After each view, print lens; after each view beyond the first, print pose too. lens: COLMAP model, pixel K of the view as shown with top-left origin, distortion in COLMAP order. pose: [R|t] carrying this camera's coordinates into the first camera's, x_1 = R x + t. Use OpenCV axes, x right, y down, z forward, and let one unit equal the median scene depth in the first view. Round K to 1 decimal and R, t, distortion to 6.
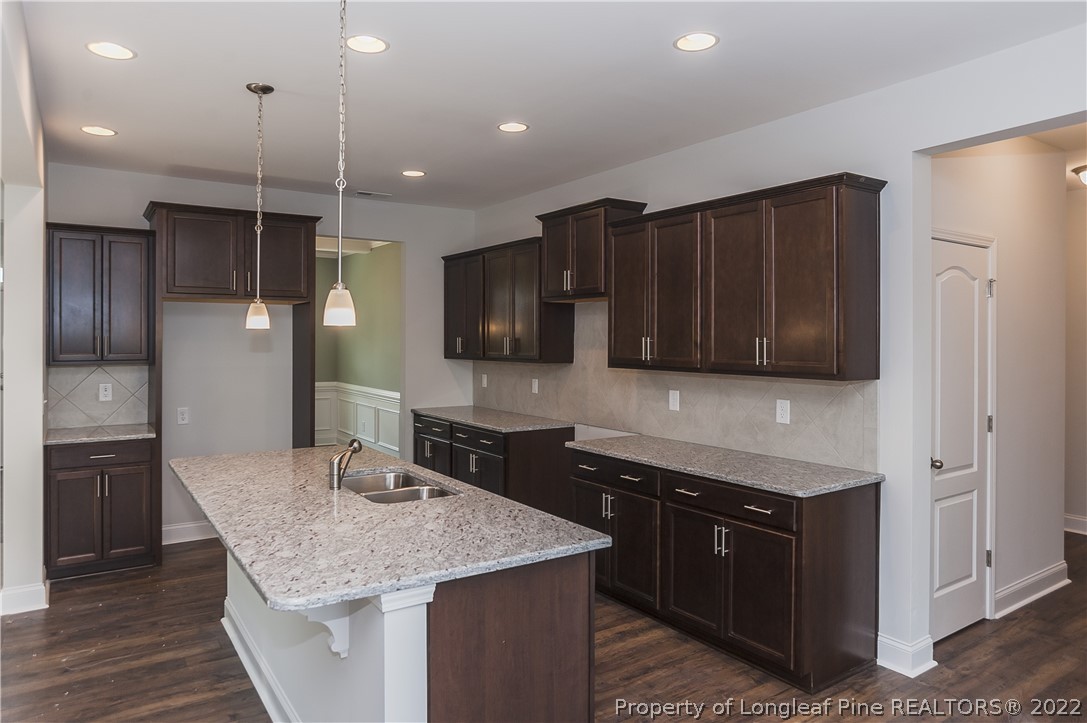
lens RADIAL K [[697.3, 0, 543.5], [0, 697.3, 338.2], [0, 0, 1]] dist [-0.018231, 0.002143]
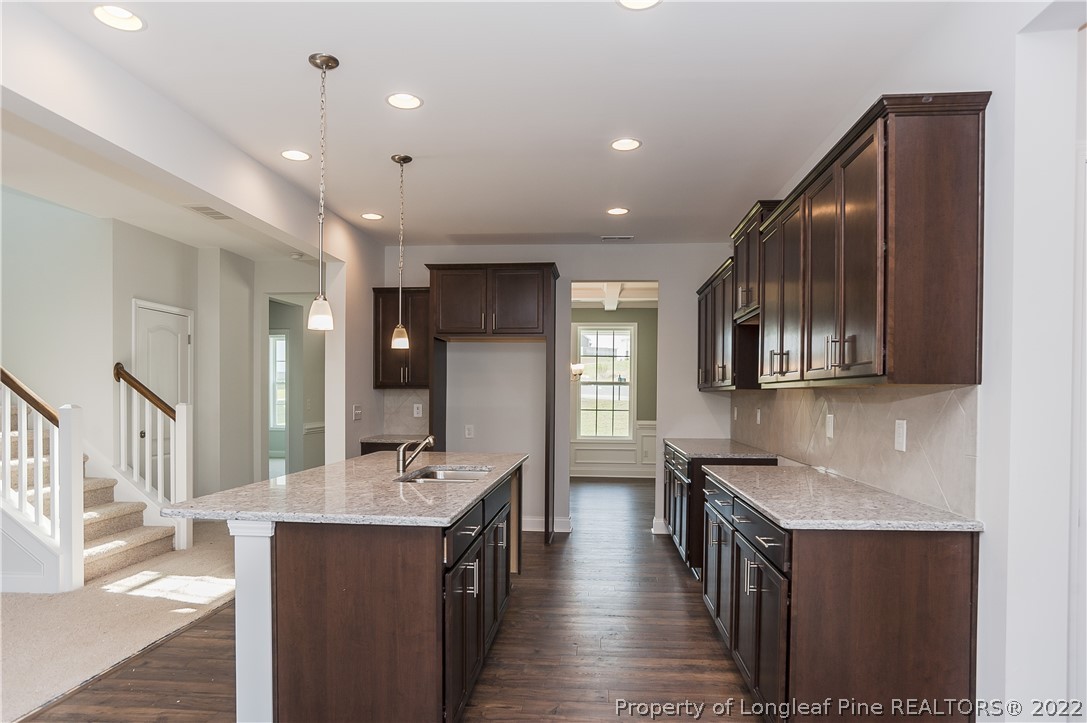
lens RADIAL K [[652.1, 0, 544.7], [0, 652.1, 402.4], [0, 0, 1]] dist [-0.041087, 0.002265]
pose [[0.781530, 0.008209, -0.623814, 0.493753], [-0.002331, 0.999945, 0.010239, 0.066329], [0.623863, -0.006548, 0.781506, 0.213630]]
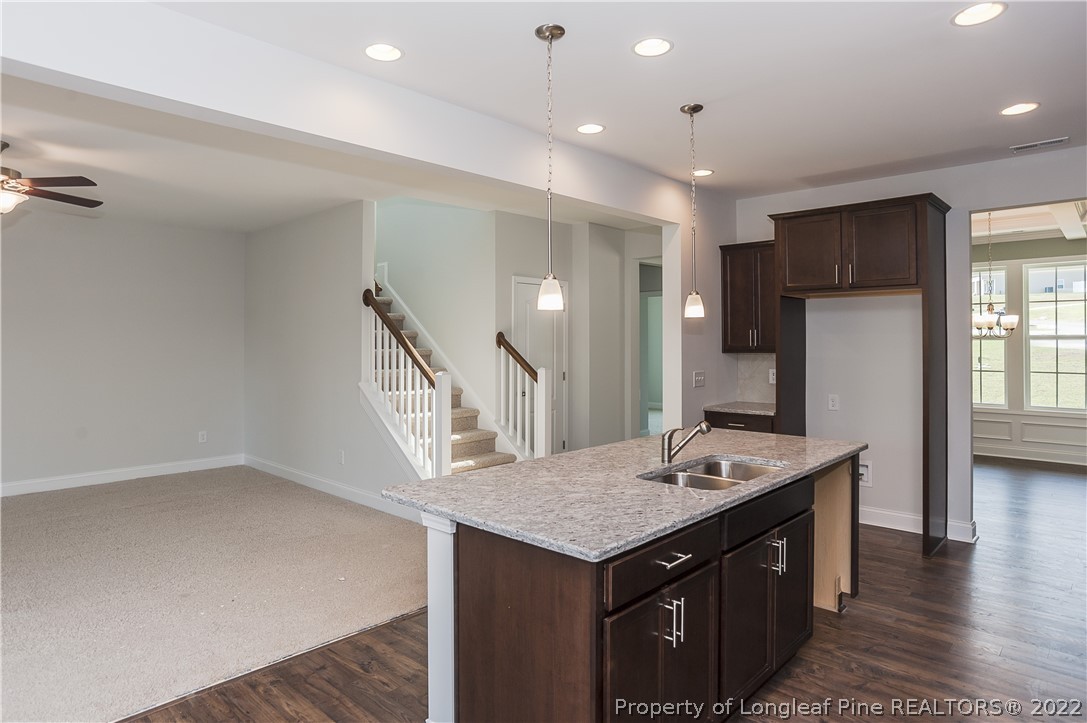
lens RADIAL K [[638.4, 0, 541.9], [0, 638.4, 329.6], [0, 0, 1]] dist [-0.090989, 0.077478]
pose [[0.226647, -0.024056, -0.973680, 0.498287], [0.004165, 0.999710, -0.023730, 0.027398], [0.973968, 0.001323, 0.226682, 0.476879]]
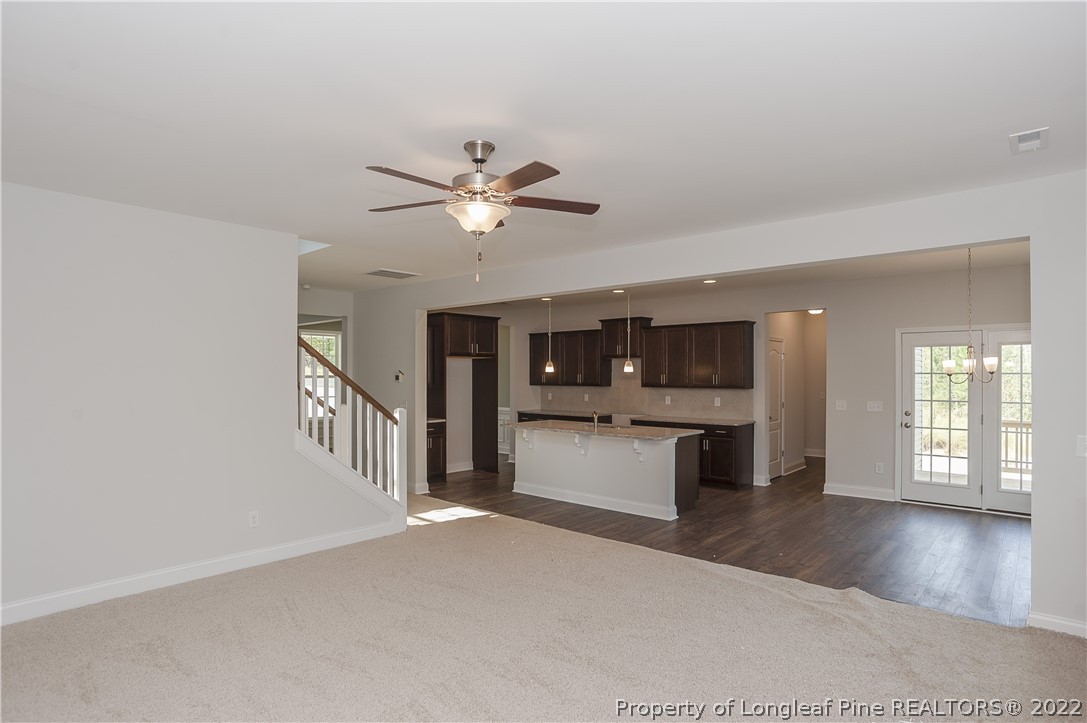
lens RADIAL K [[606.2, 0, 540.5], [0, 606.2, 378.1], [0, 0, 1]] dist [-0.002127, -0.000224]
pose [[0.963663, -0.003947, 0.267090, -0.973700], [0.002029, 0.999970, 0.007458, -0.006681], [-0.267112, -0.006645, 0.963643, -1.122649]]
